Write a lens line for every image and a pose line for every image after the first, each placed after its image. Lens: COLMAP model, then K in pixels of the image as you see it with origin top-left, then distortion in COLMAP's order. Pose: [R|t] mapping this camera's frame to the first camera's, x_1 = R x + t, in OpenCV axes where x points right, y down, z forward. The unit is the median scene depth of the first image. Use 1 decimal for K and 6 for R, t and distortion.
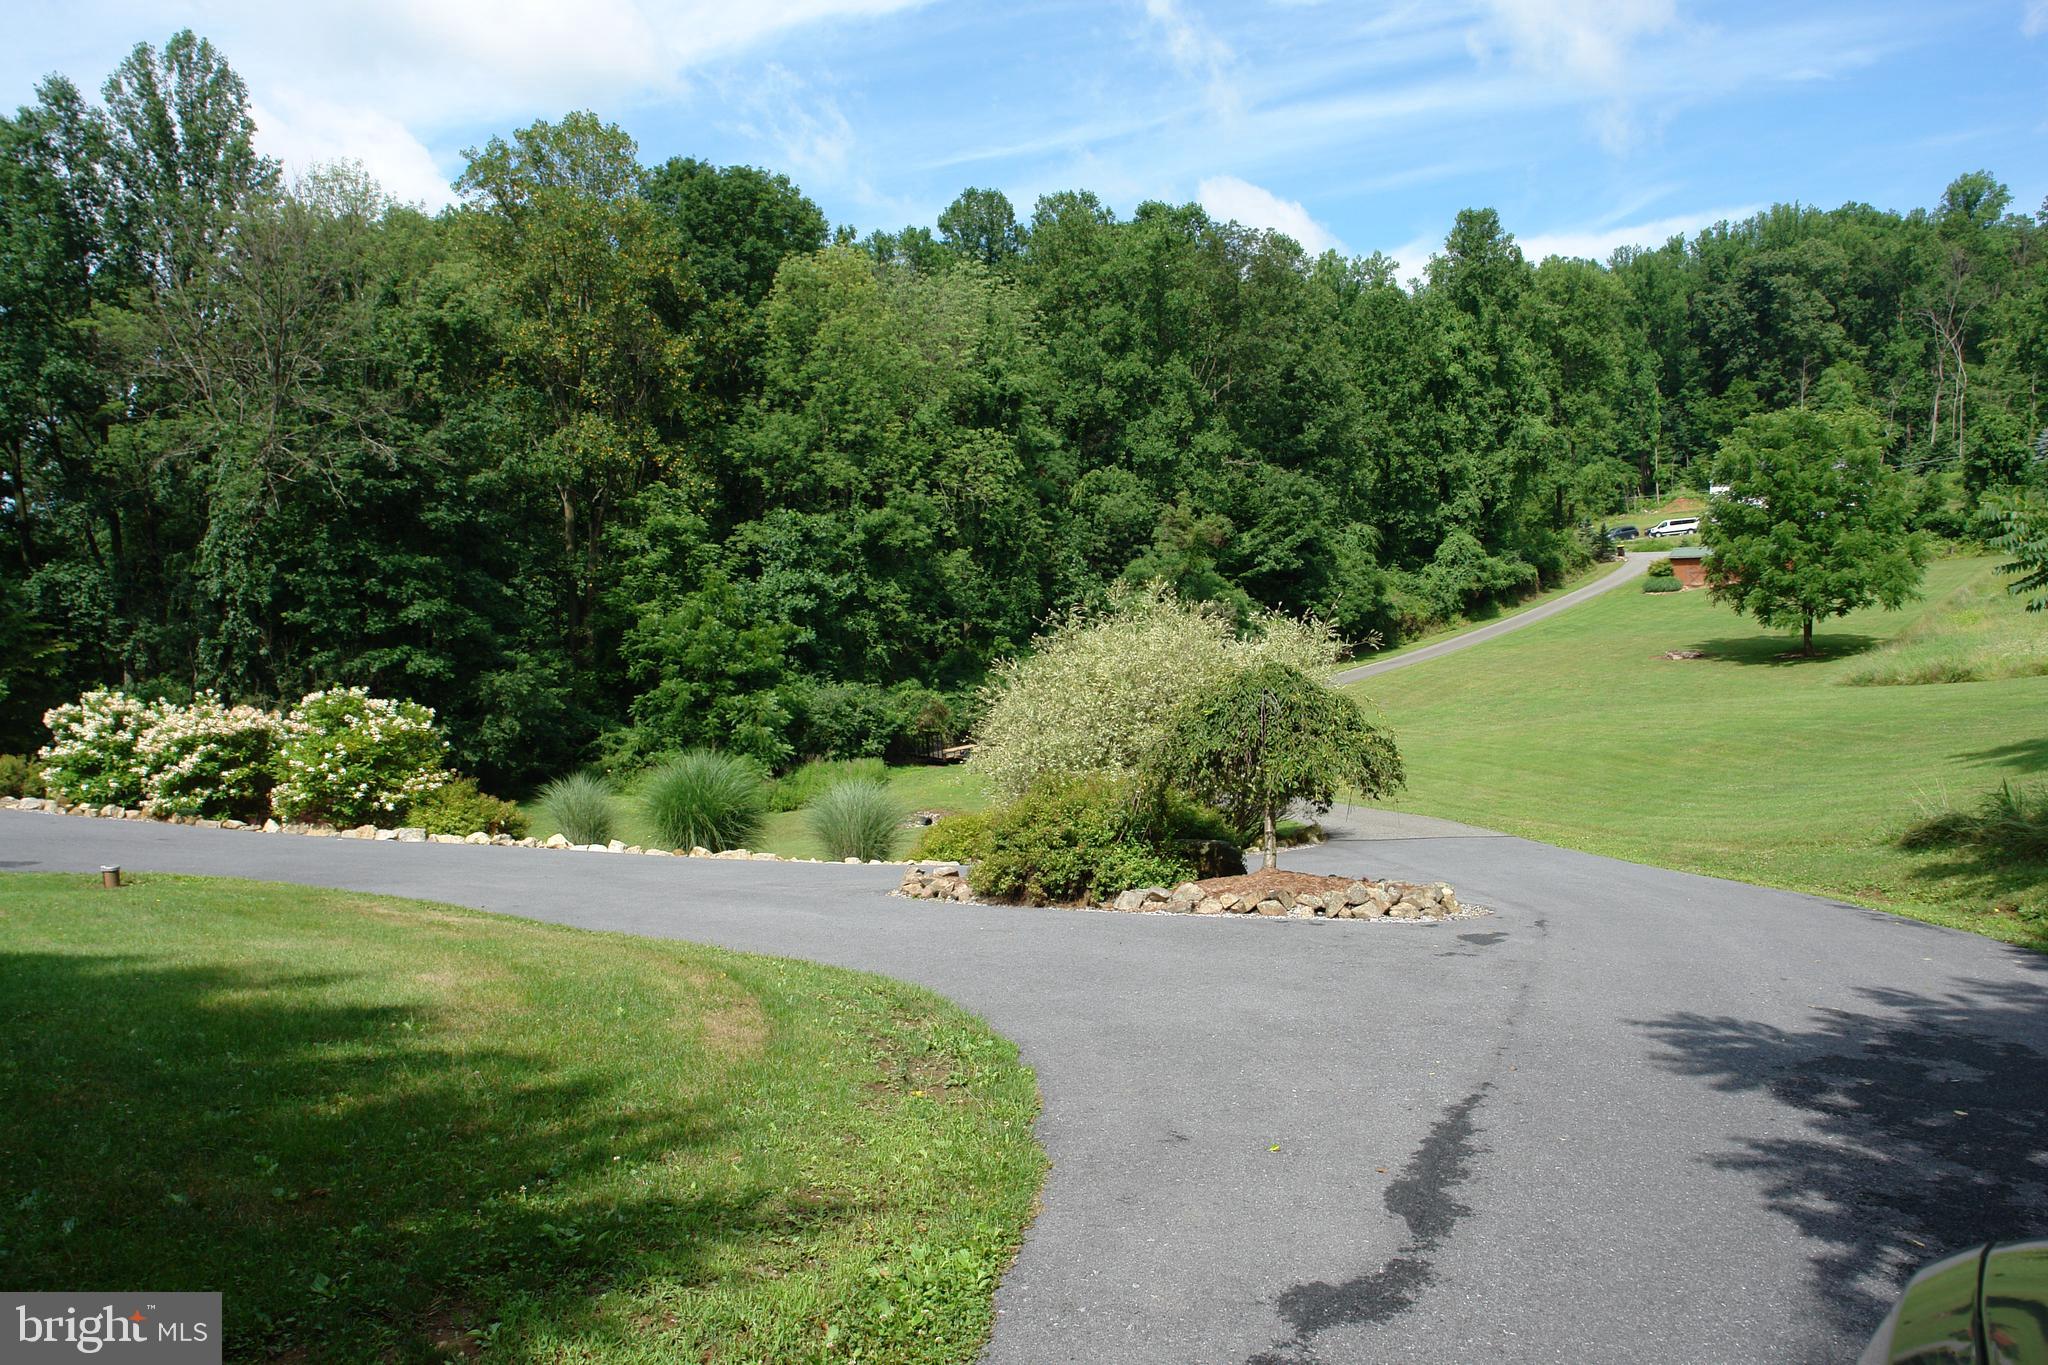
lens RADIAL K [[1447.0, 0, 1015.4], [0, 1447.0, 679.9], [0, 0, 1]] dist [-0.065329, 0.016628]
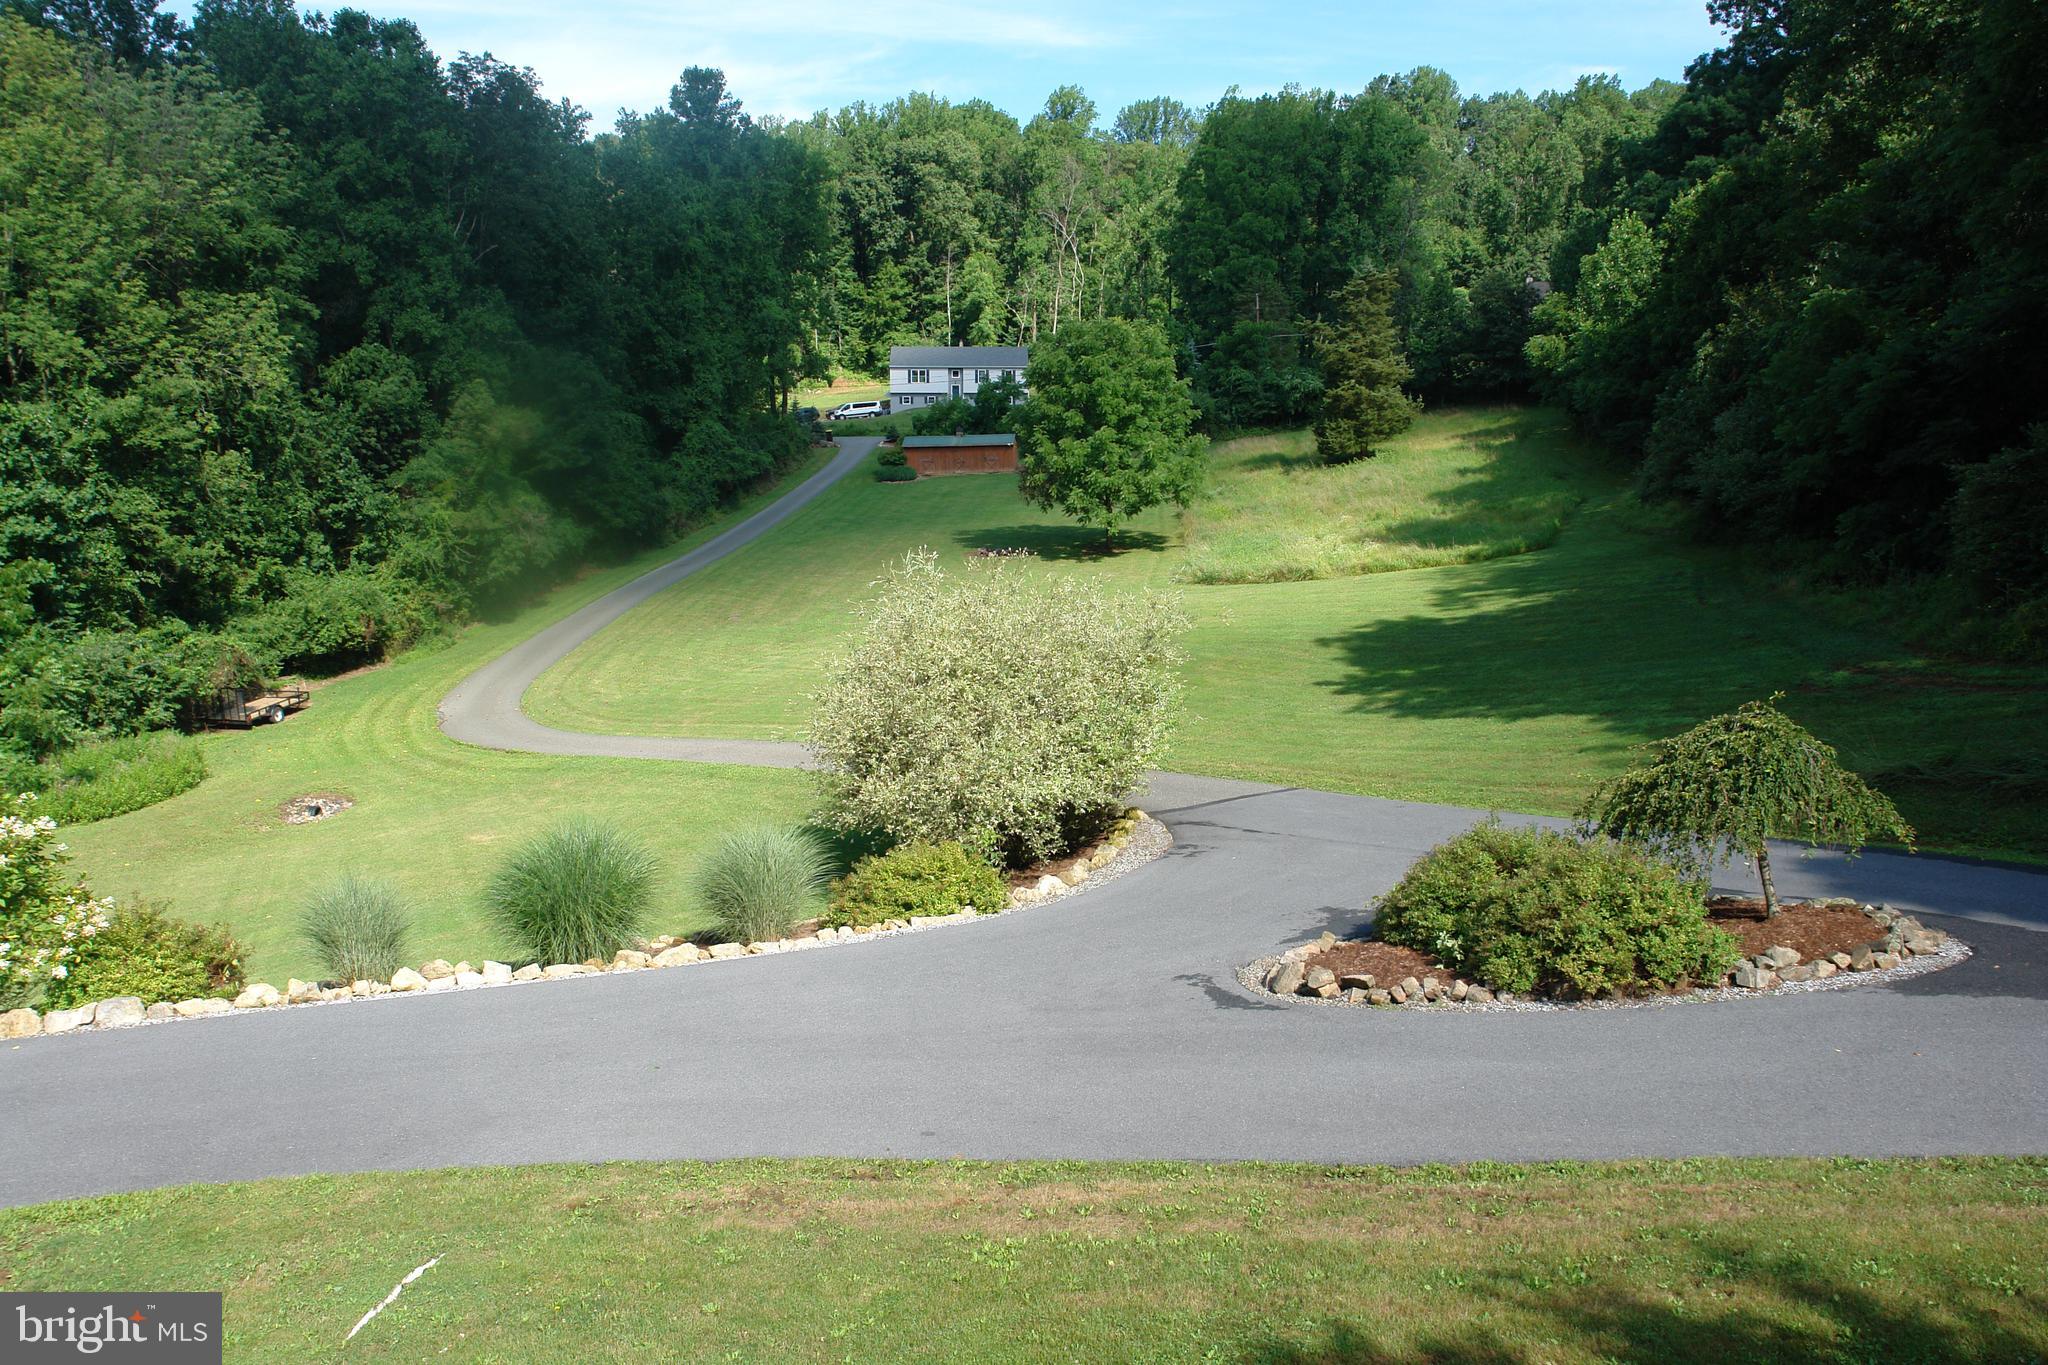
lens RADIAL K [[1532.1, 0, 1062.1], [0, 1532.1, 692.3], [0, 0, 1]] dist [-0.100267, 0.070341]
pose [[0.806783, -0.083536, 0.584913, -0.112639], [0.030644, 0.994539, 0.099770, -0.019413], [-0.590053, -0.062568, 0.804936, 0.057210]]
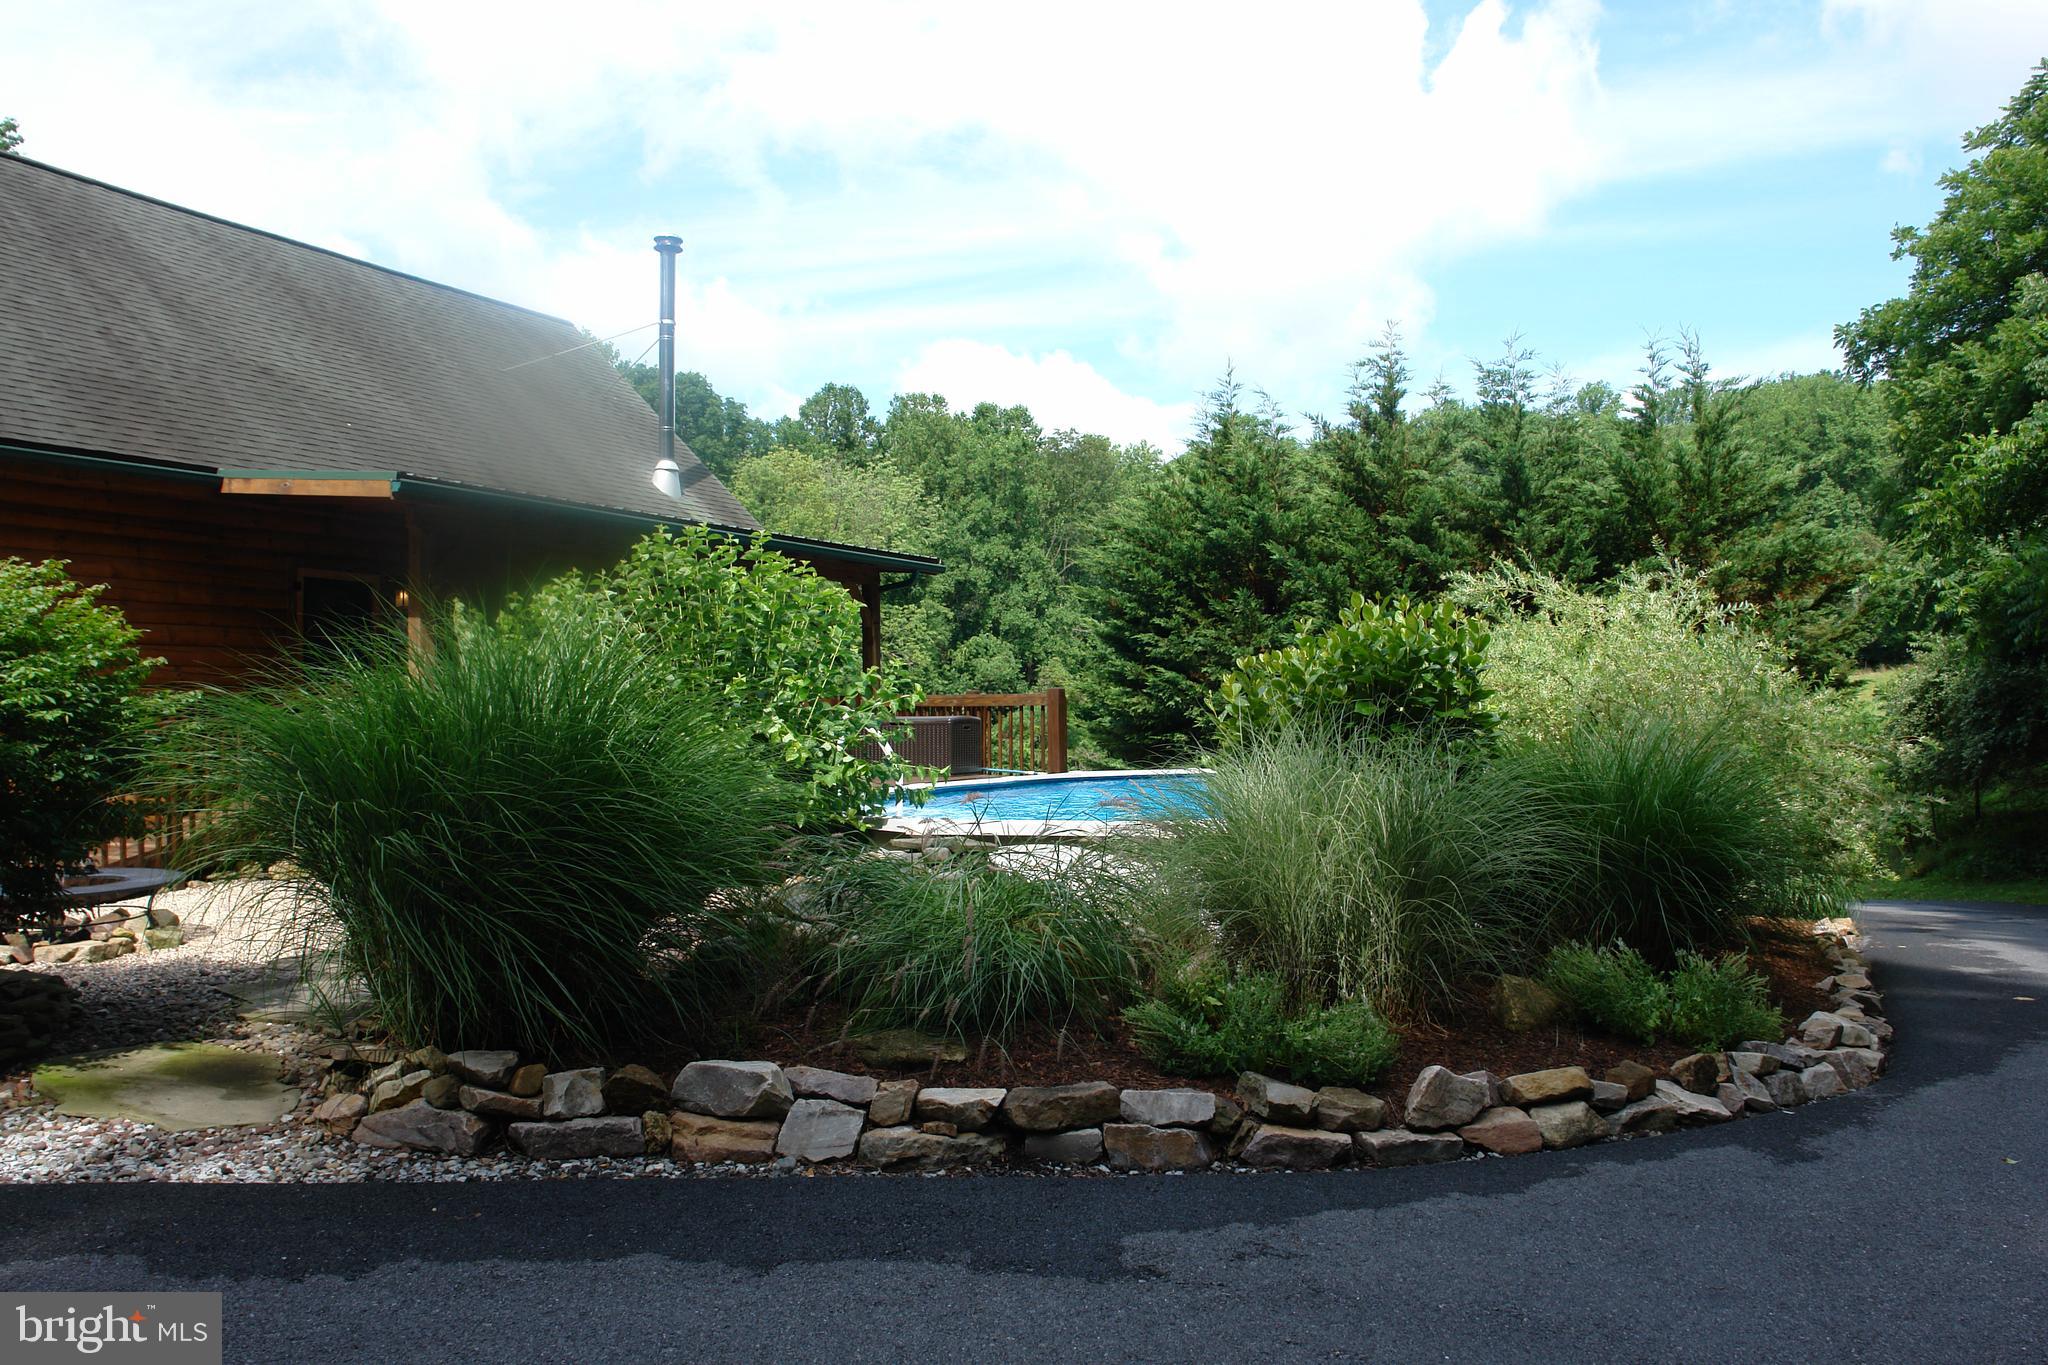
lens RADIAL K [[1447.0, 0, 1035.4], [0, 1447.0, 695.5], [0, 0, 1]] dist [-0.065329, 0.016628]
pose [[0.973699, 0.004930, 0.227785, -0.139462], [0.014363, 0.996449, -0.082962, 0.001387], [-0.227386, 0.084052, 0.970171, -0.132360]]
